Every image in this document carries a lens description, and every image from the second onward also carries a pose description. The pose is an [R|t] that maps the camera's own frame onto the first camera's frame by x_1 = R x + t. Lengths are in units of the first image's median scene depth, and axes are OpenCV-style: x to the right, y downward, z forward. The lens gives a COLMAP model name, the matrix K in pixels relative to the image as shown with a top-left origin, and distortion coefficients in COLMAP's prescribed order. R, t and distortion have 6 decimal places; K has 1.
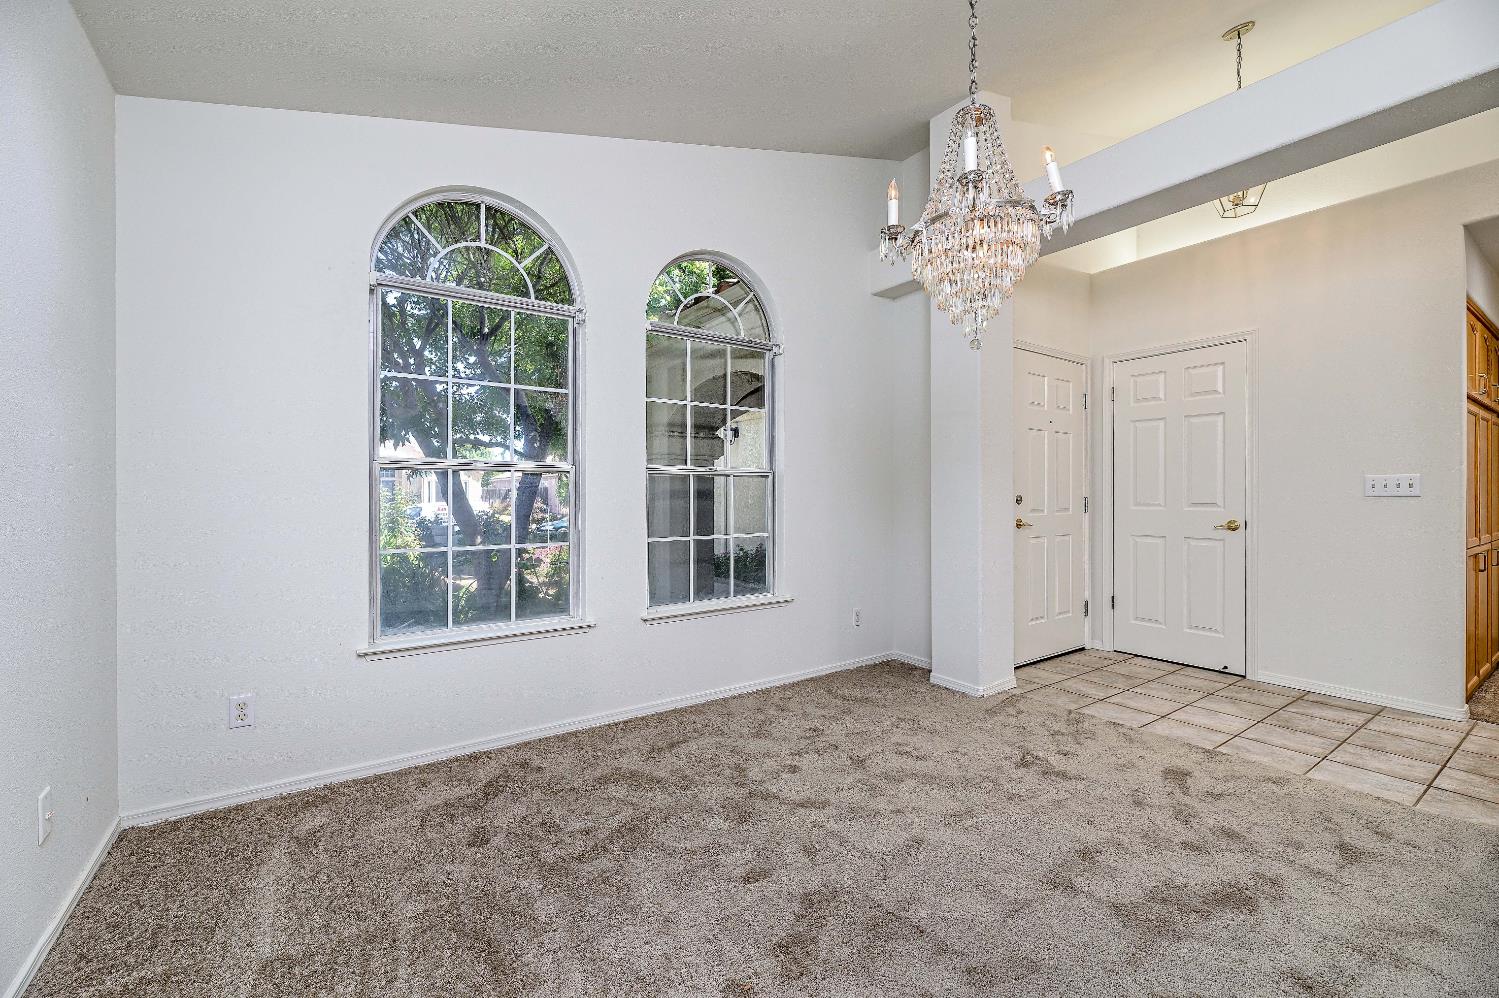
lens RADIAL K [[618.7, 0, 749.5], [0, 618.7, 499.0], [0, 0, 1]] dist [0.008502, 0.000130]
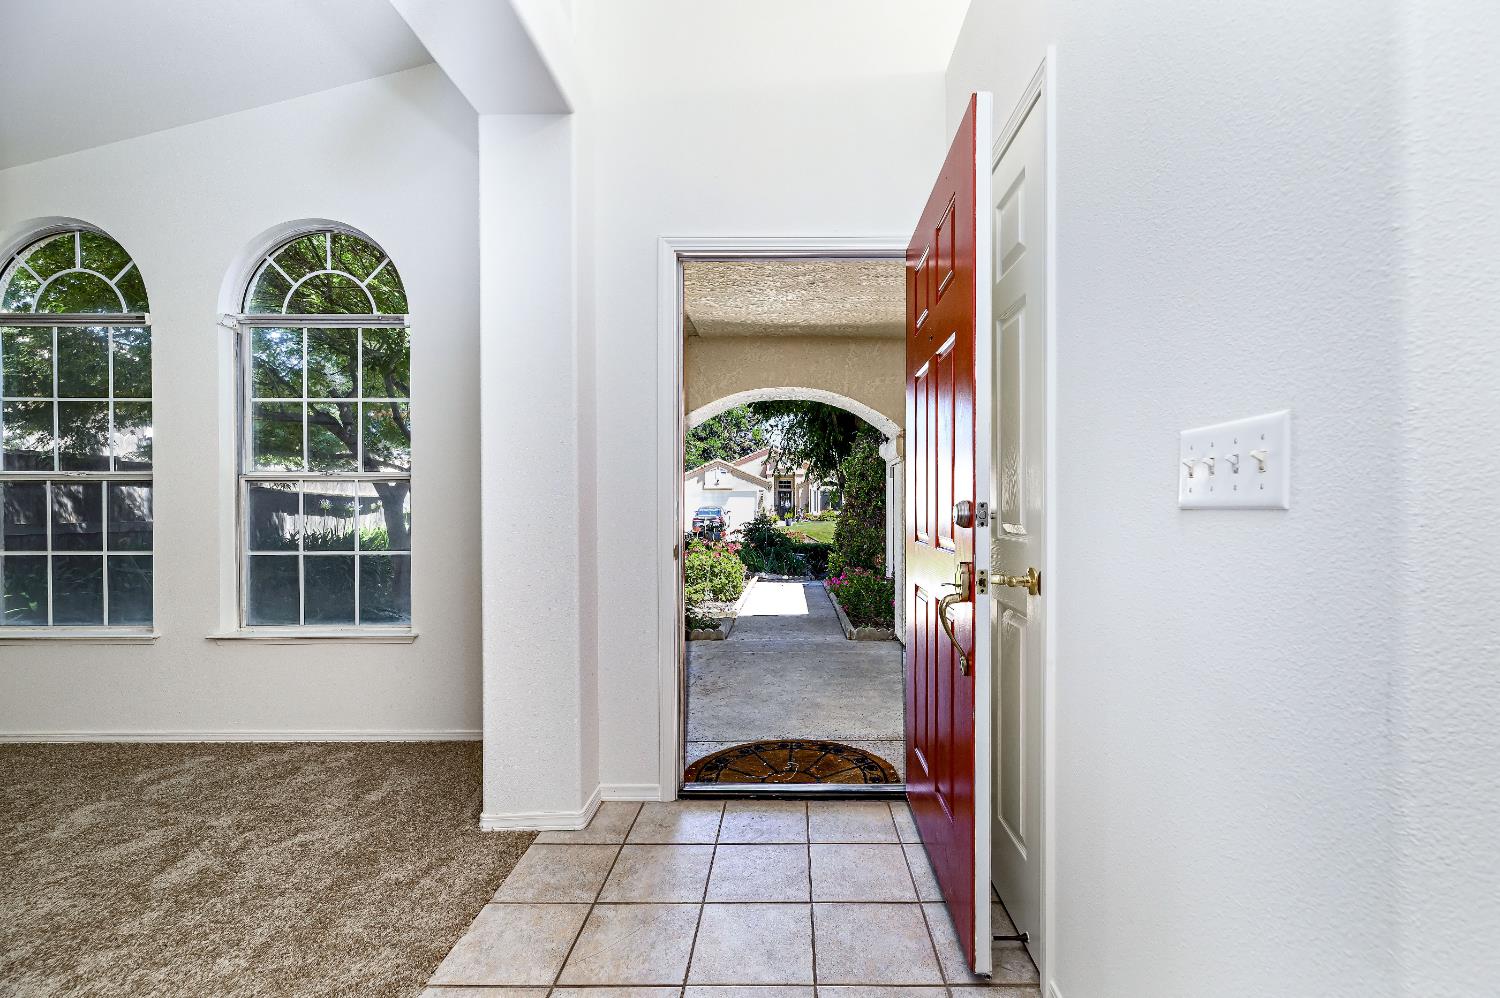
lens RADIAL K [[611.9, 0, 749.0], [0, 611.9, 511.4], [0, 0, 1]] dist [0.001112, 0.000144]
pose [[0.833970, 0.006021, -0.551776, 0.949639], [-0.004307, 0.999981, 0.004402, -0.003253], [0.551792, -0.001294, 0.833981, 0.644123]]
